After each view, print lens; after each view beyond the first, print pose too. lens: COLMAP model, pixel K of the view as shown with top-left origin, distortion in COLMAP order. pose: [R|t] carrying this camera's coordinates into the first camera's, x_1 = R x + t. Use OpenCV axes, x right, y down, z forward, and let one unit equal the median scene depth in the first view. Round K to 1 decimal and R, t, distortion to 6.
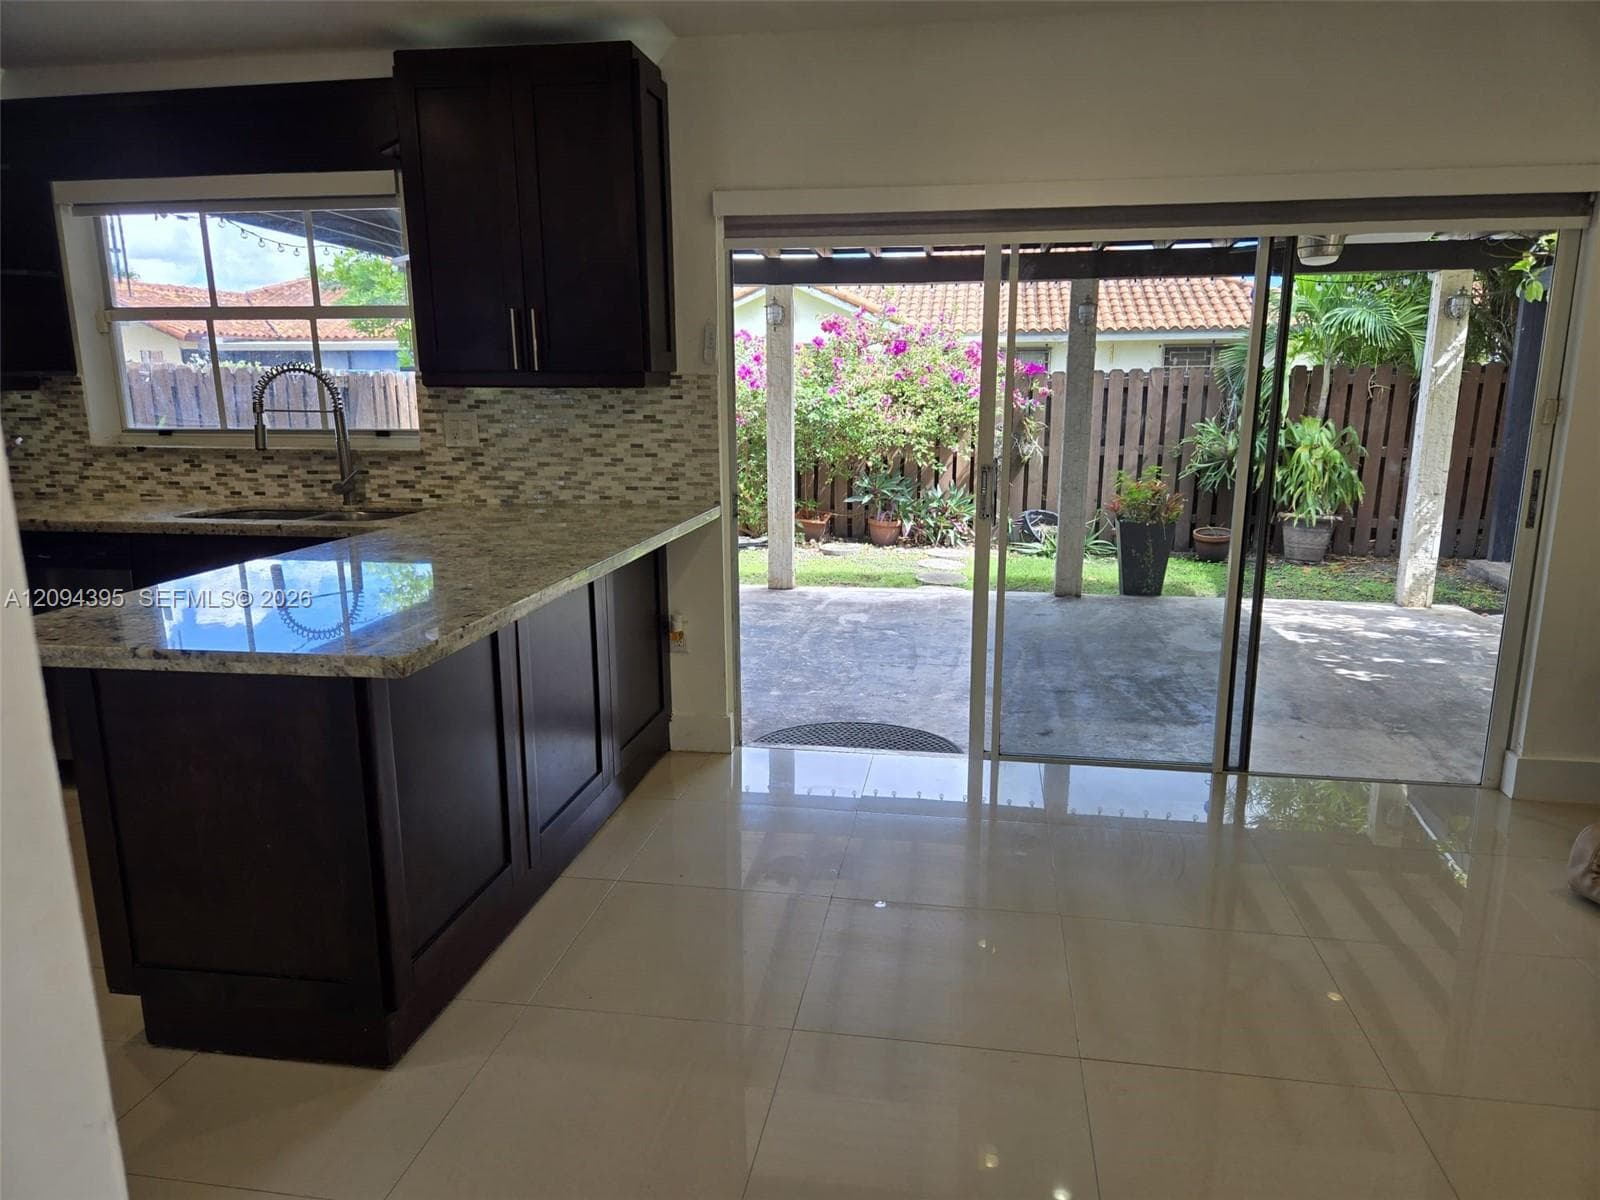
lens RADIAL K [[1069.6, 0, 804.4], [0, 1069.6, 613.7], [0, 0, 1]] dist [0.076629, -0.066835]
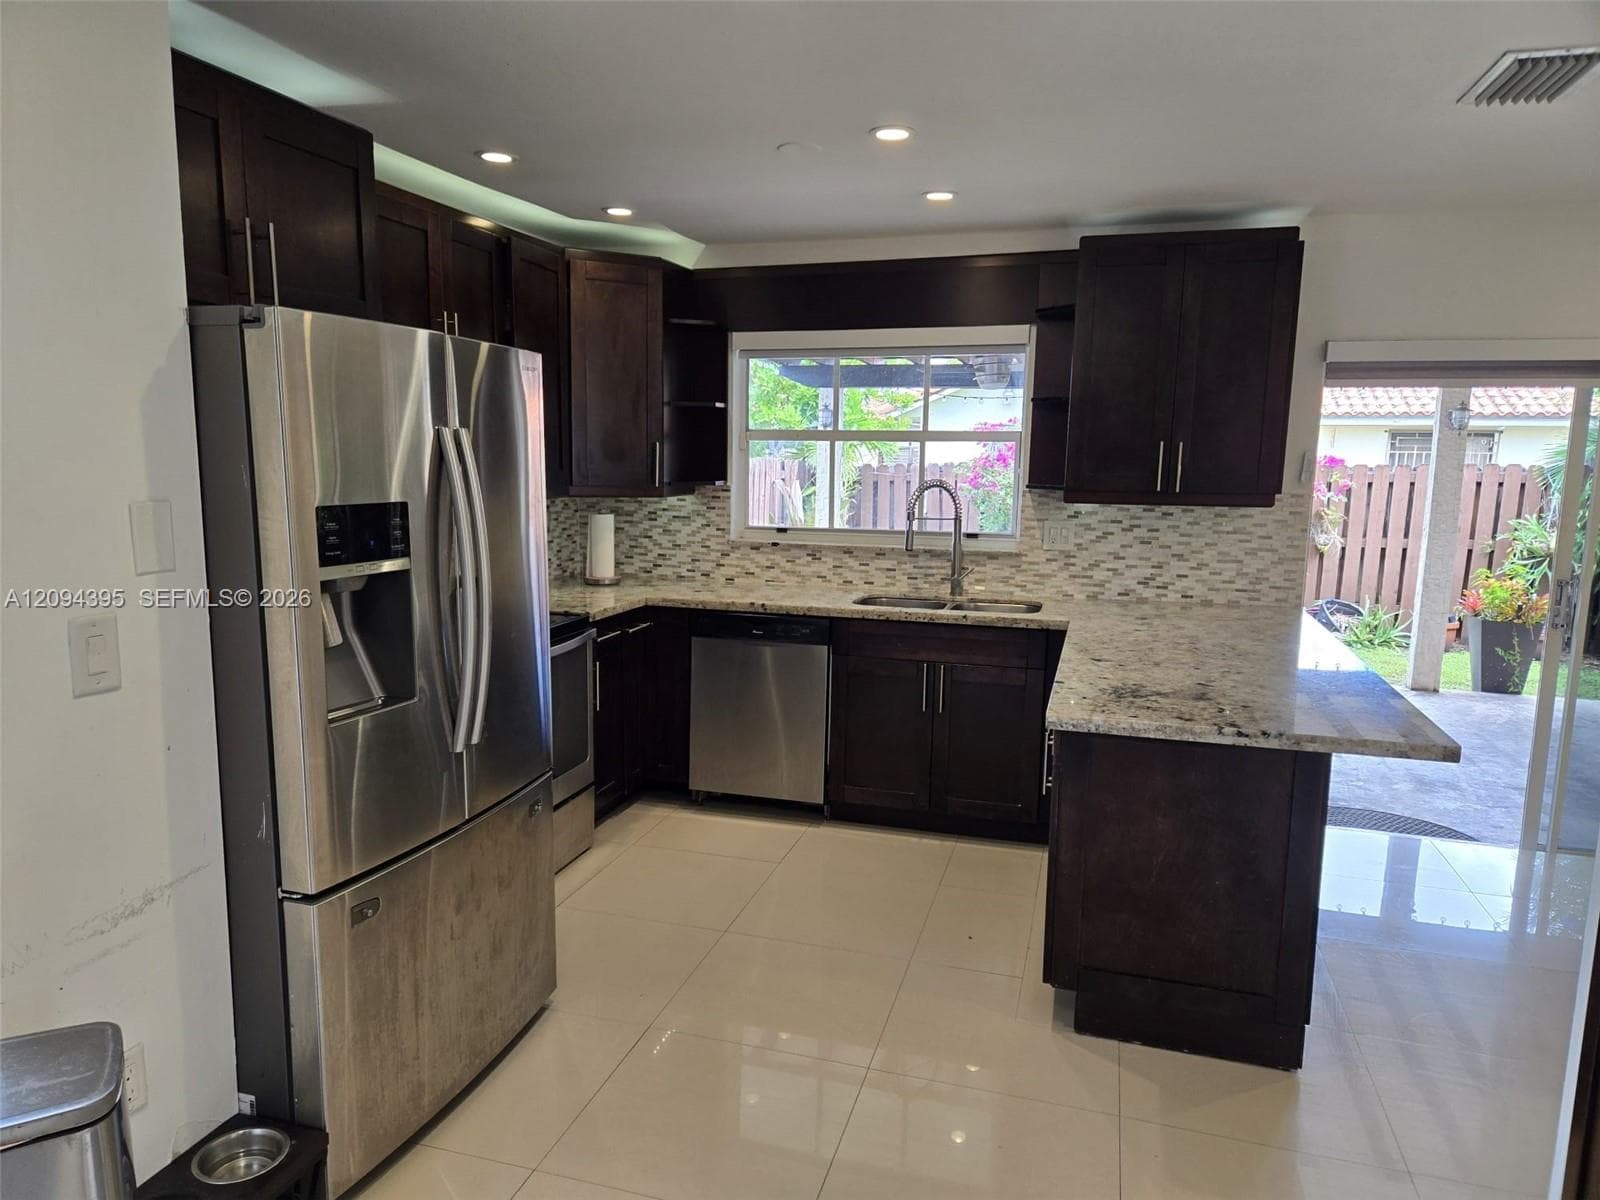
lens RADIAL K [[1069.6, 0, 780.6], [0, 1069.6, 608.9], [0, 0, 1]] dist [0.076629, -0.066835]
pose [[0.990838, 0.036895, -0.129920, -0.436763], [-0.045278, 0.997037, -0.062179, -0.003296], [0.127241, 0.067491, 0.989573, -0.185928]]
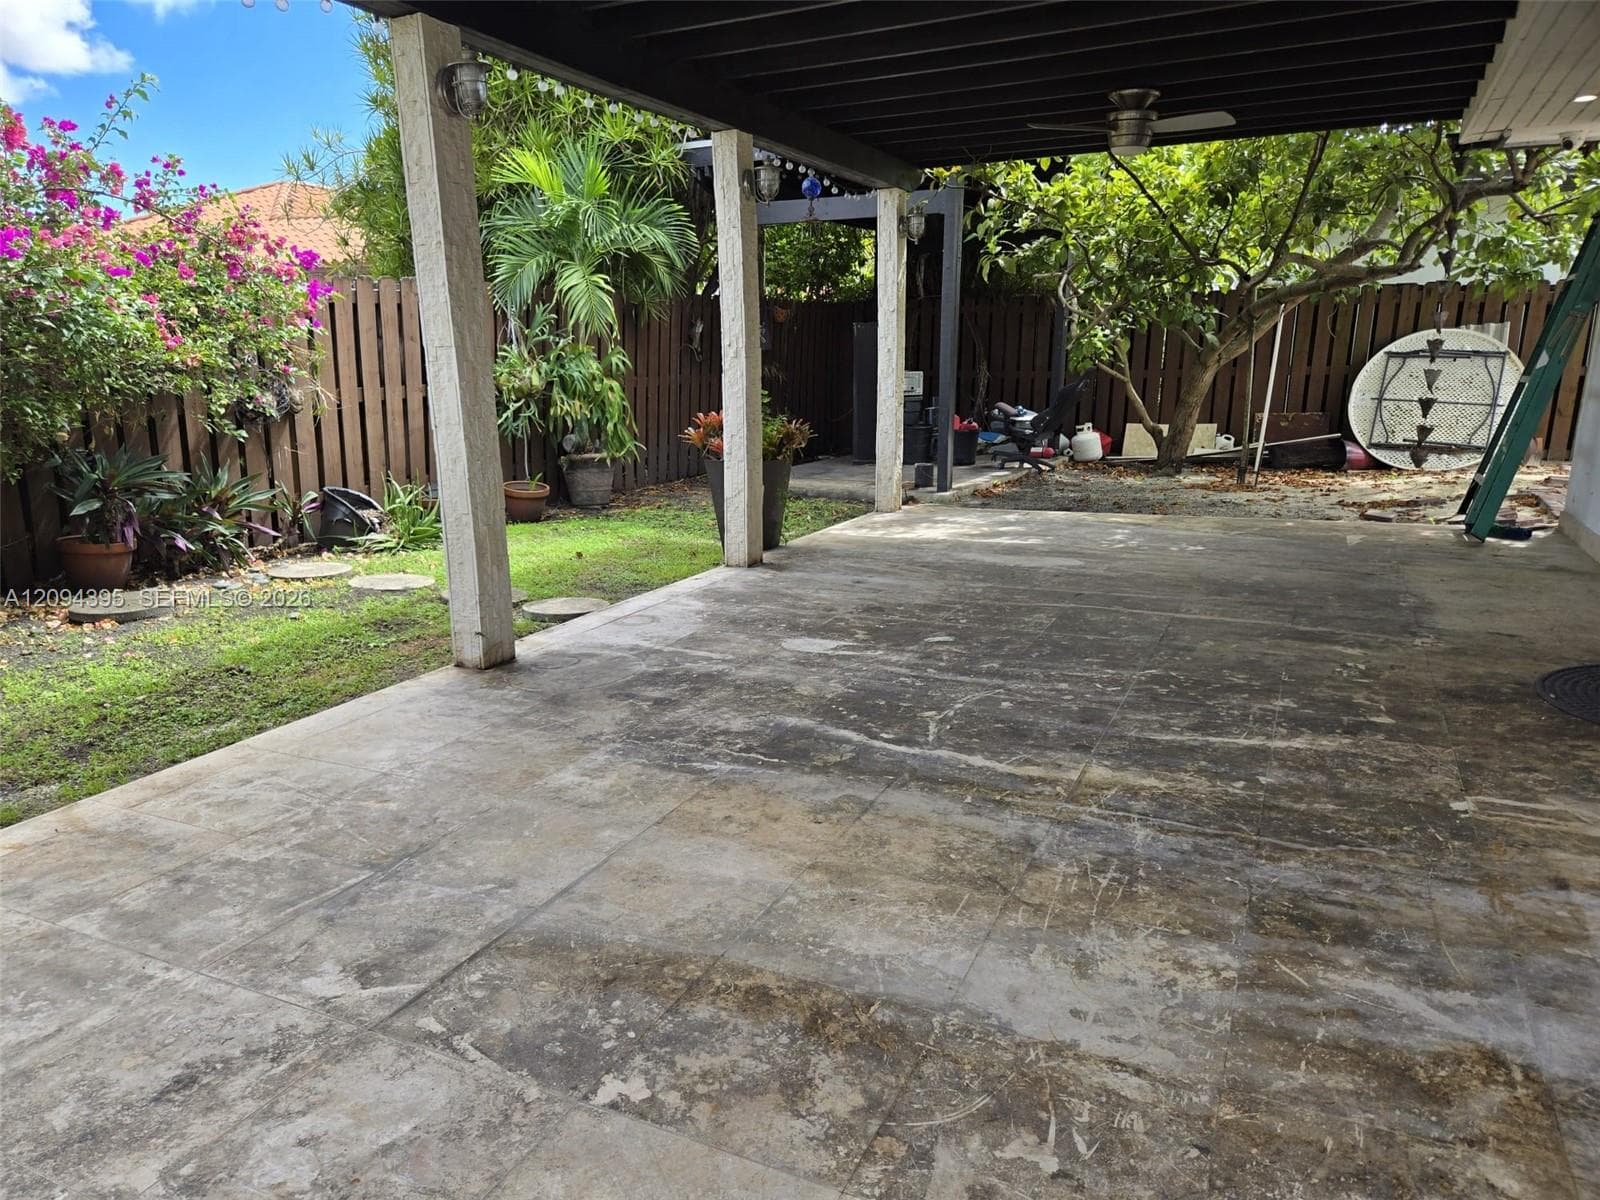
lens RADIAL K [[1069.6, 0, 784.6], [0, 1069.6, 622.5], [0, 0, 1]] dist [0.076629, -0.066835]
pose [[0.294336, -0.236663, 0.925936, -0.900169], [0.206127, 0.961771, 0.180299, -0.212006], [-0.933208, 0.137792, 0.331866, 1.425808]]
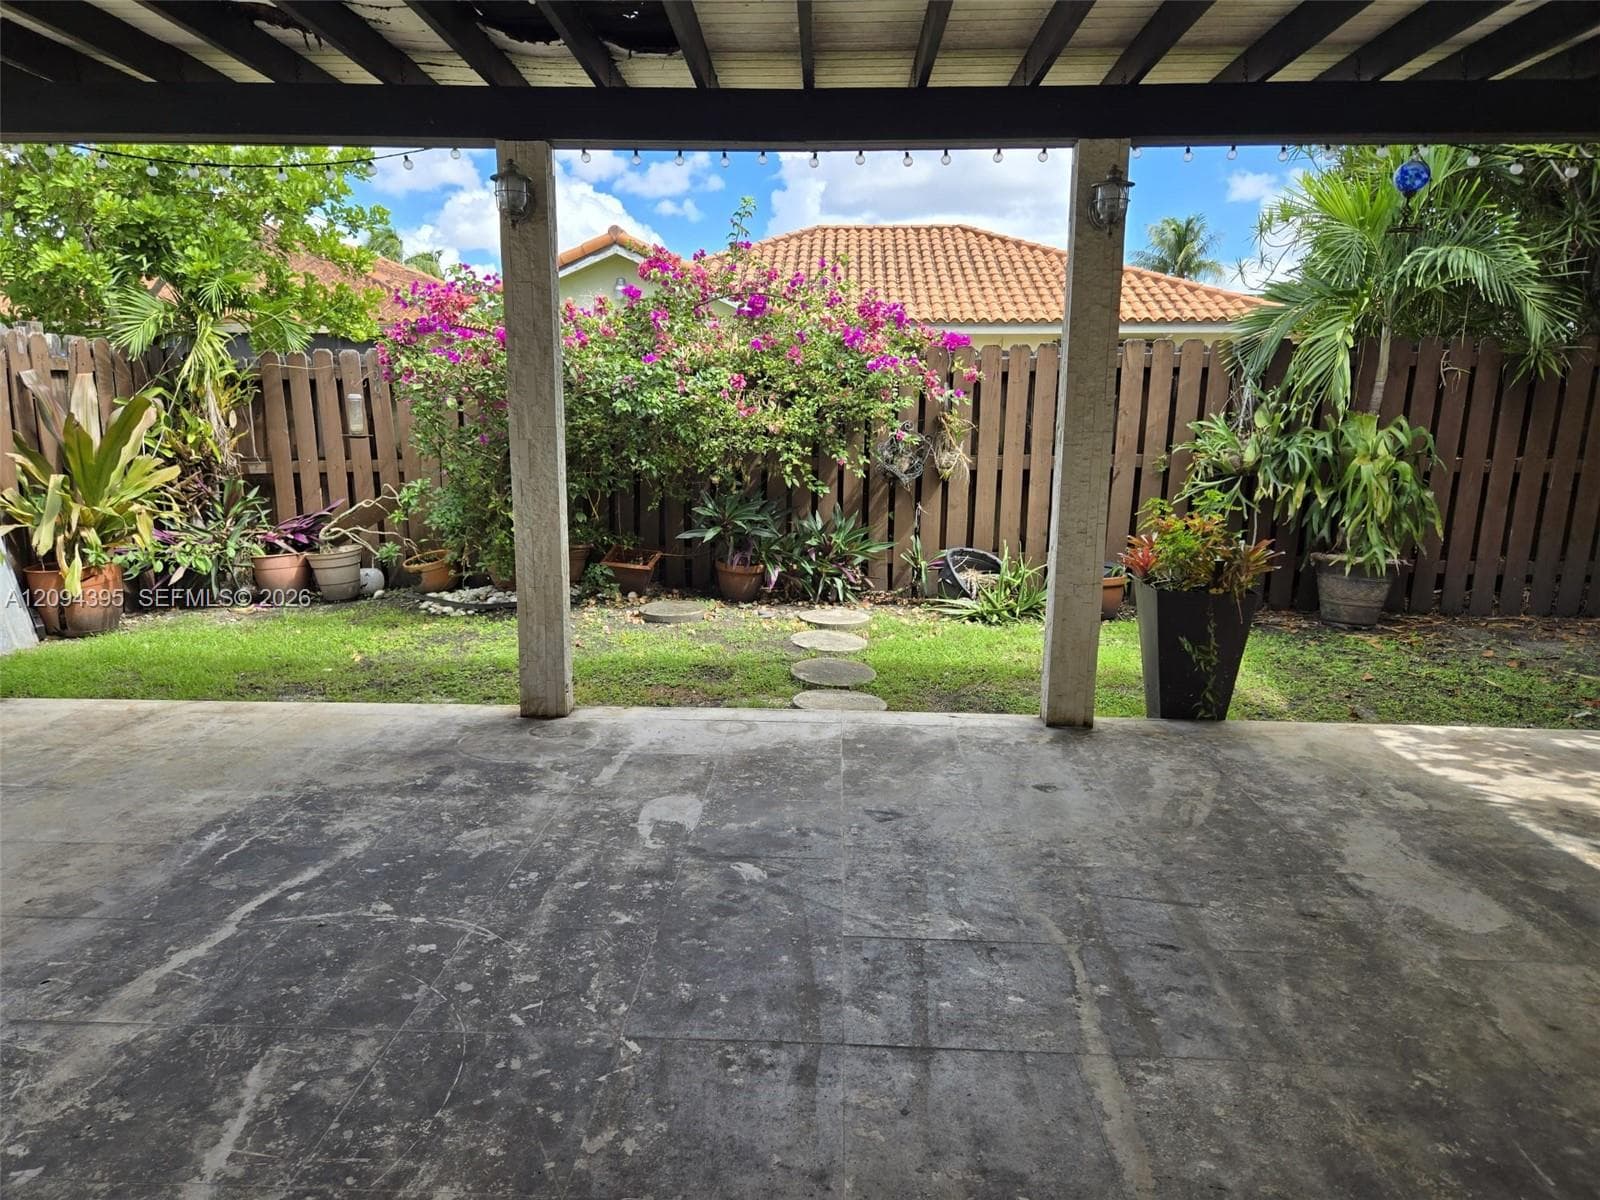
lens RADIAL K [[1069.6, 0, 783.1], [0, 1069.6, 600.0], [0, 0, 1]] dist [0.076629, -0.066835]
pose [[0.993868, -0.012615, 0.109850, 0.077430], [0.014852, 0.999698, -0.019568, -0.140096], [-0.109570, 0.021079, 0.993756, 0.908669]]
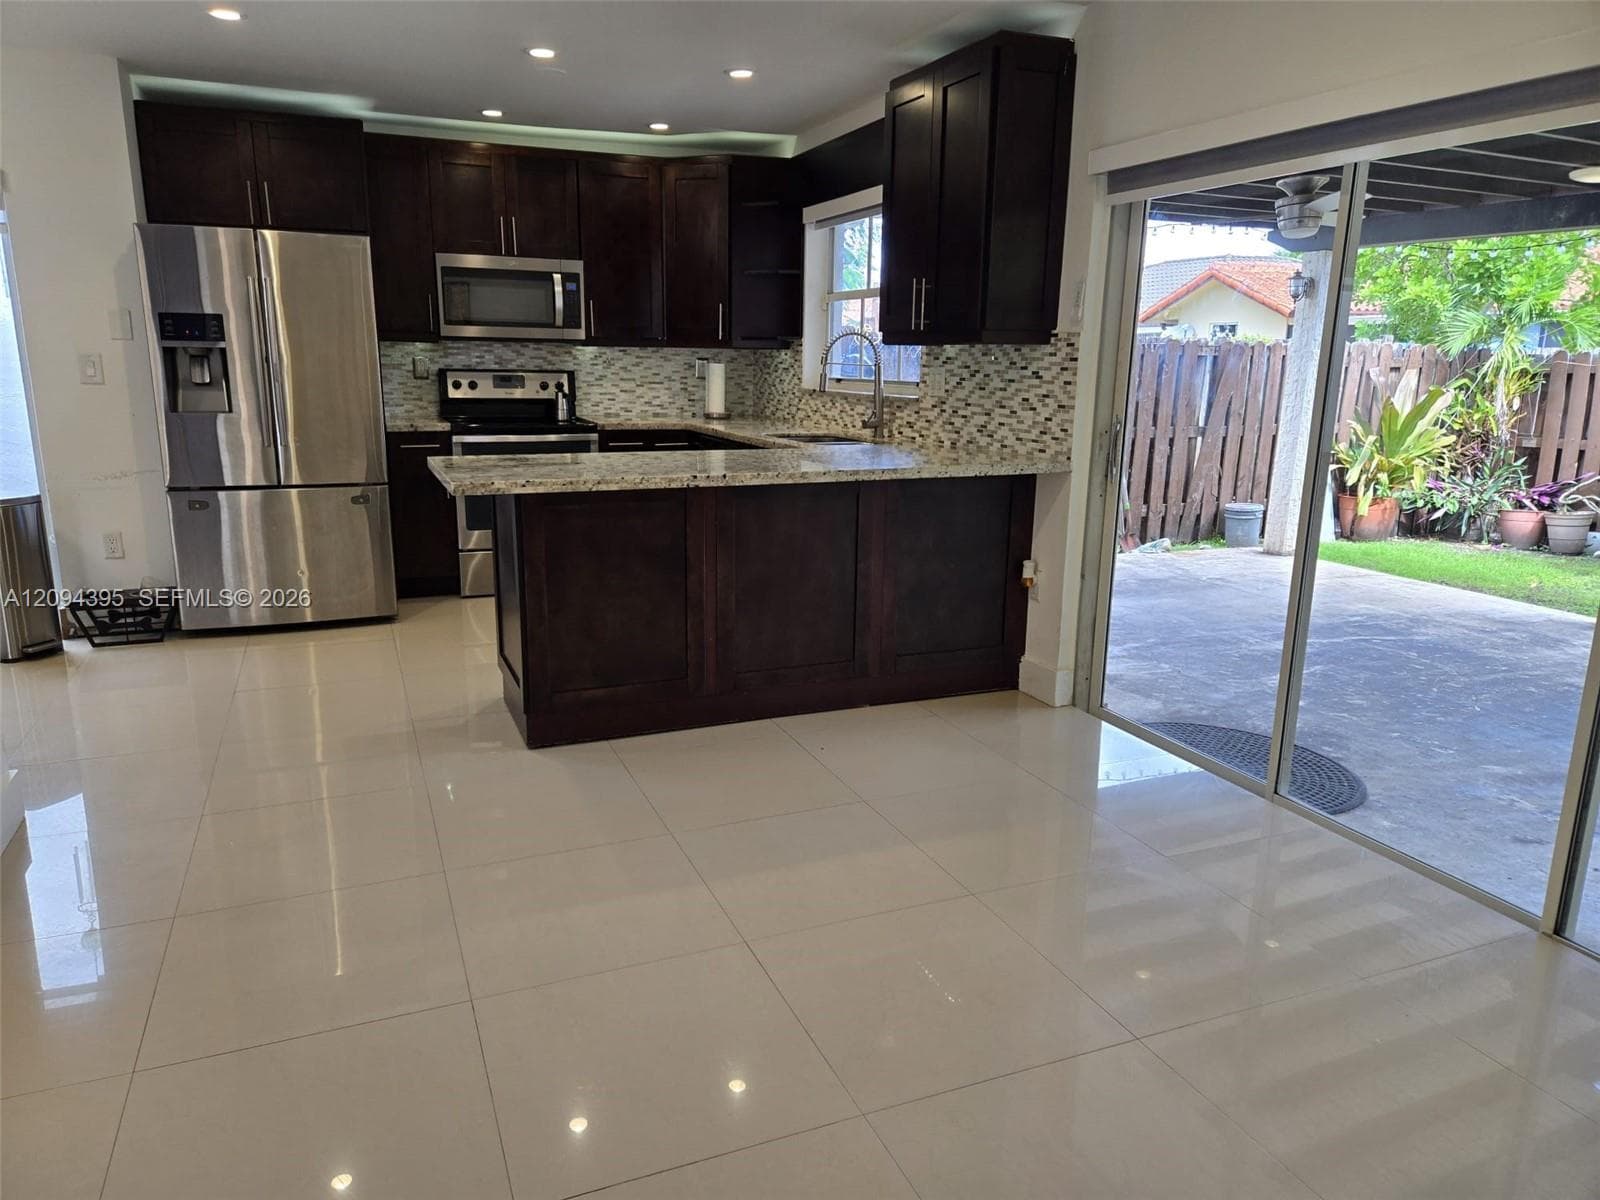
lens RADIAL K [[1069.6, 0, 789.8], [0, 1069.6, 602.5], [0, 0, 1]] dist [0.076629, -0.066835]
pose [[0.526269, 0.202365, -0.825887, 0.600109], [-0.193772, 0.974254, 0.115244, -0.034374], [0.827945, 0.099384, 0.551933, 0.212418]]
